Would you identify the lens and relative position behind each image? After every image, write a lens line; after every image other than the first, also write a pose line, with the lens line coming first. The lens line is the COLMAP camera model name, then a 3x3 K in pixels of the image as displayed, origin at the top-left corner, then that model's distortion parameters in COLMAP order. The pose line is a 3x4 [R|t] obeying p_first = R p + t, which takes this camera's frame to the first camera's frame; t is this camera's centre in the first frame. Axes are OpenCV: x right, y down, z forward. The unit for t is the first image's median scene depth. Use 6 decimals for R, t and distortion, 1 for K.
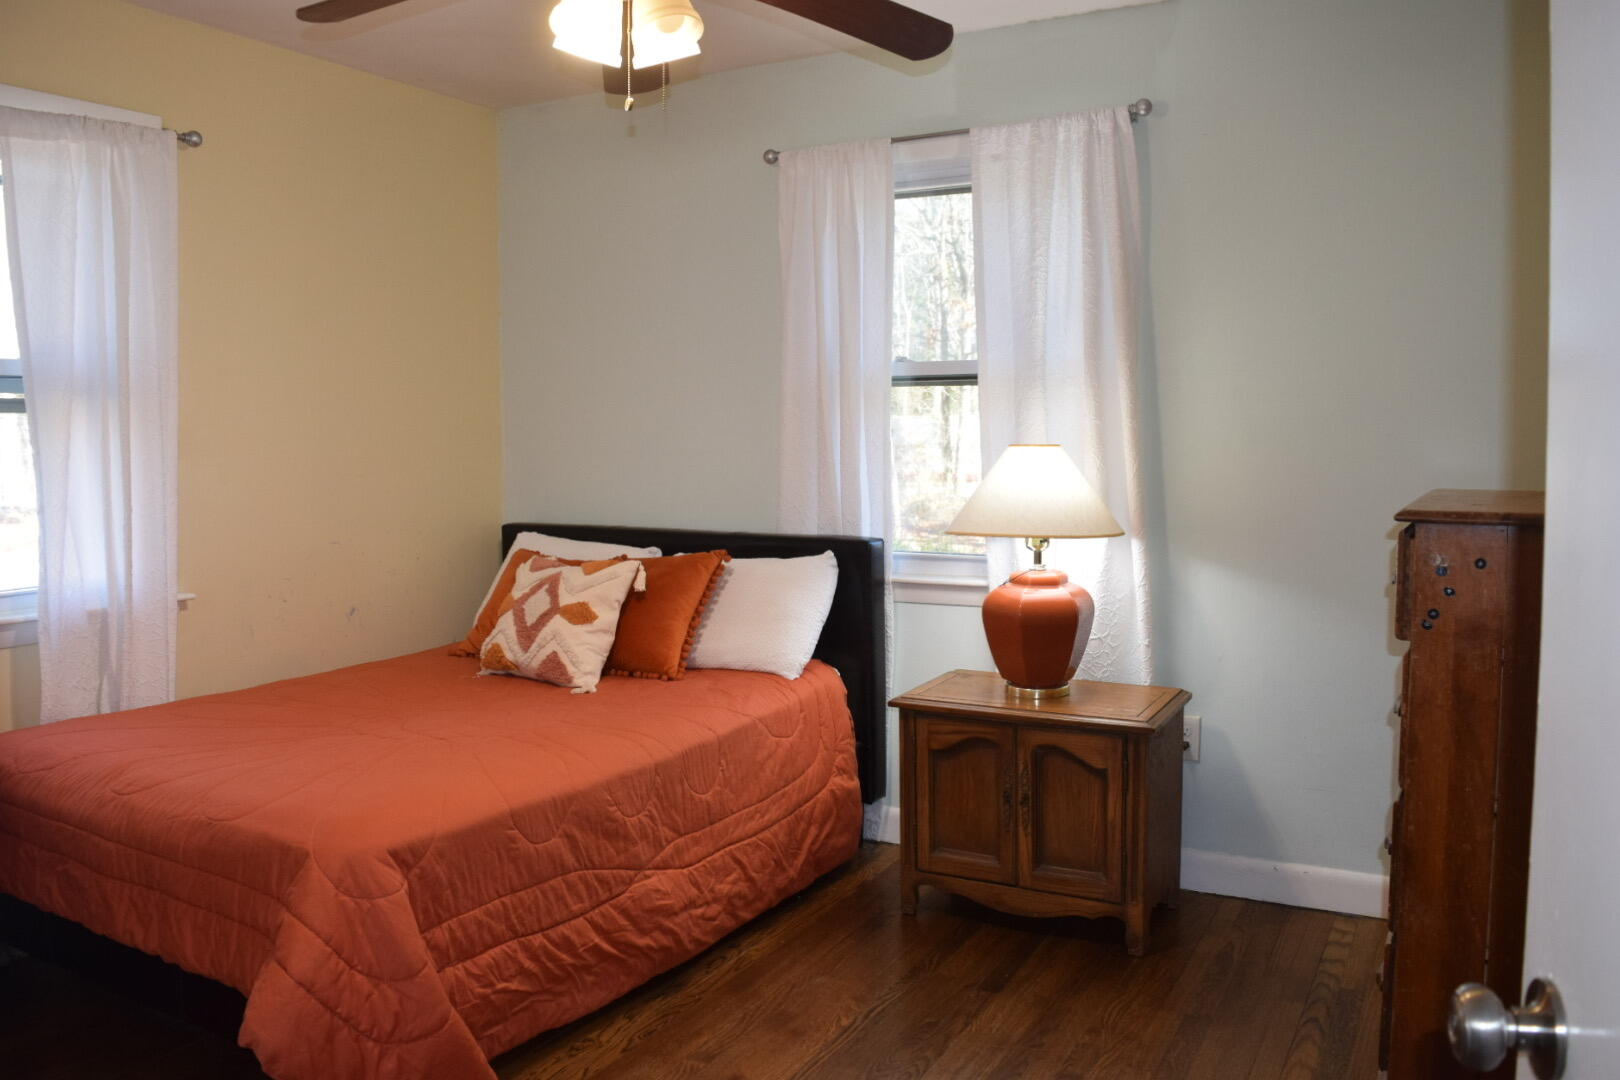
lens RADIAL K [[1268.5, 0, 800.4], [0, 1268.5, 532.2], [0, 0, 1]] dist [-0.099023, 0.028345]
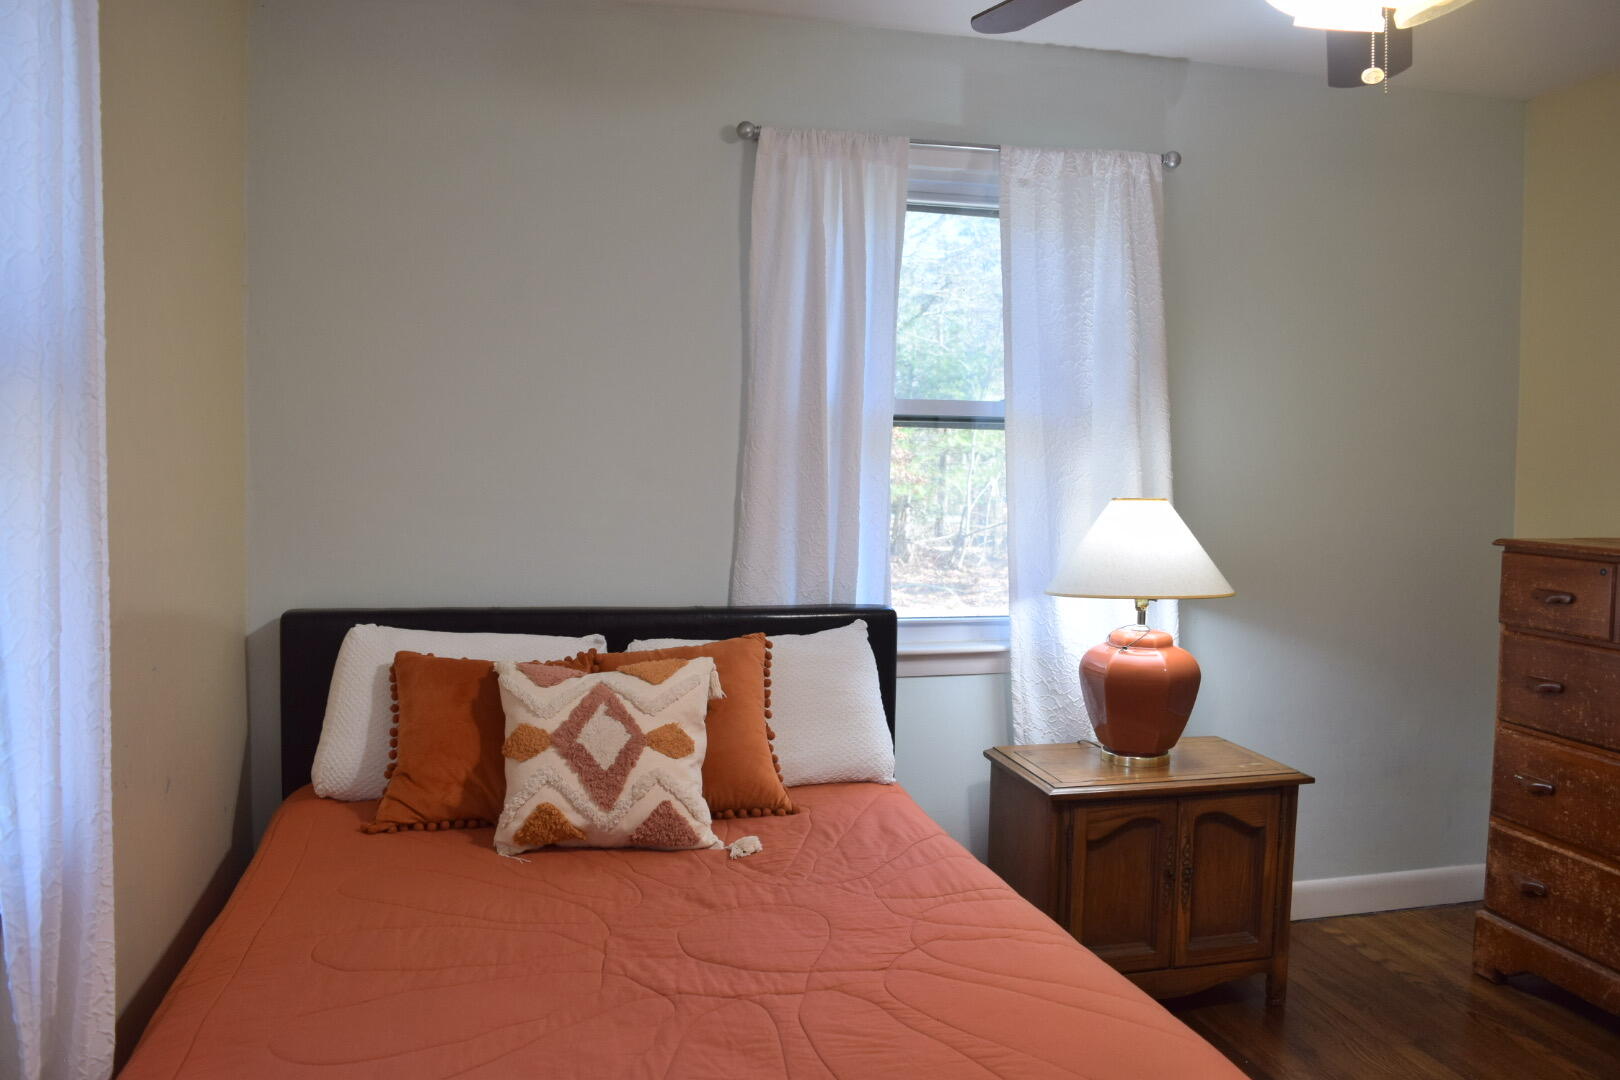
lens RADIAL K [[1268.5, 0, 807.2], [0, 1268.5, 532.9], [0, 0, 1]] dist [-0.099023, 0.028345]
pose [[0.744112, -0.023057, 0.667656, -0.615106], [0.035377, 0.999362, -0.004916, -0.046544], [-0.667117, 0.027278, 0.744453, 0.455991]]
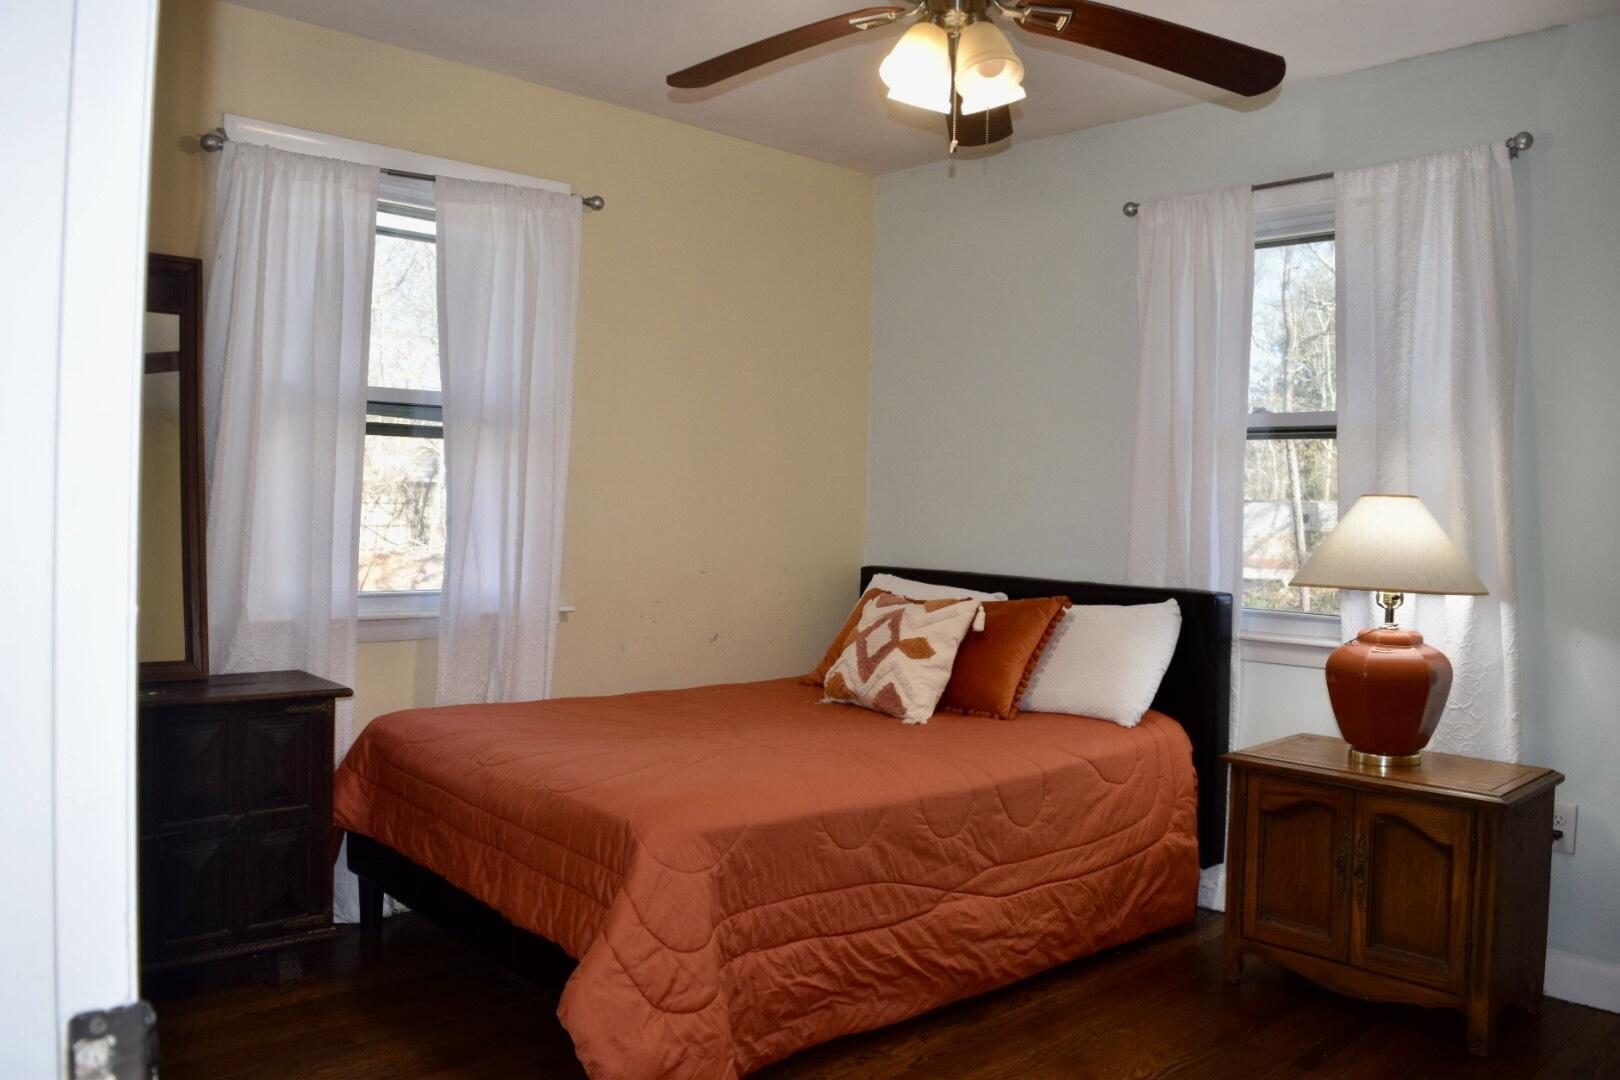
lens RADIAL K [[1268.5, 0, 800.5], [0, 1268.5, 532.5], [0, 0, 1]] dist [-0.099023, 0.028345]
pose [[0.948681, 0.038557, -0.313876, 0.058346], [-0.058156, 0.996883, -0.053316, 0.032491], [0.310842, 0.068834, 0.947966, -0.016769]]
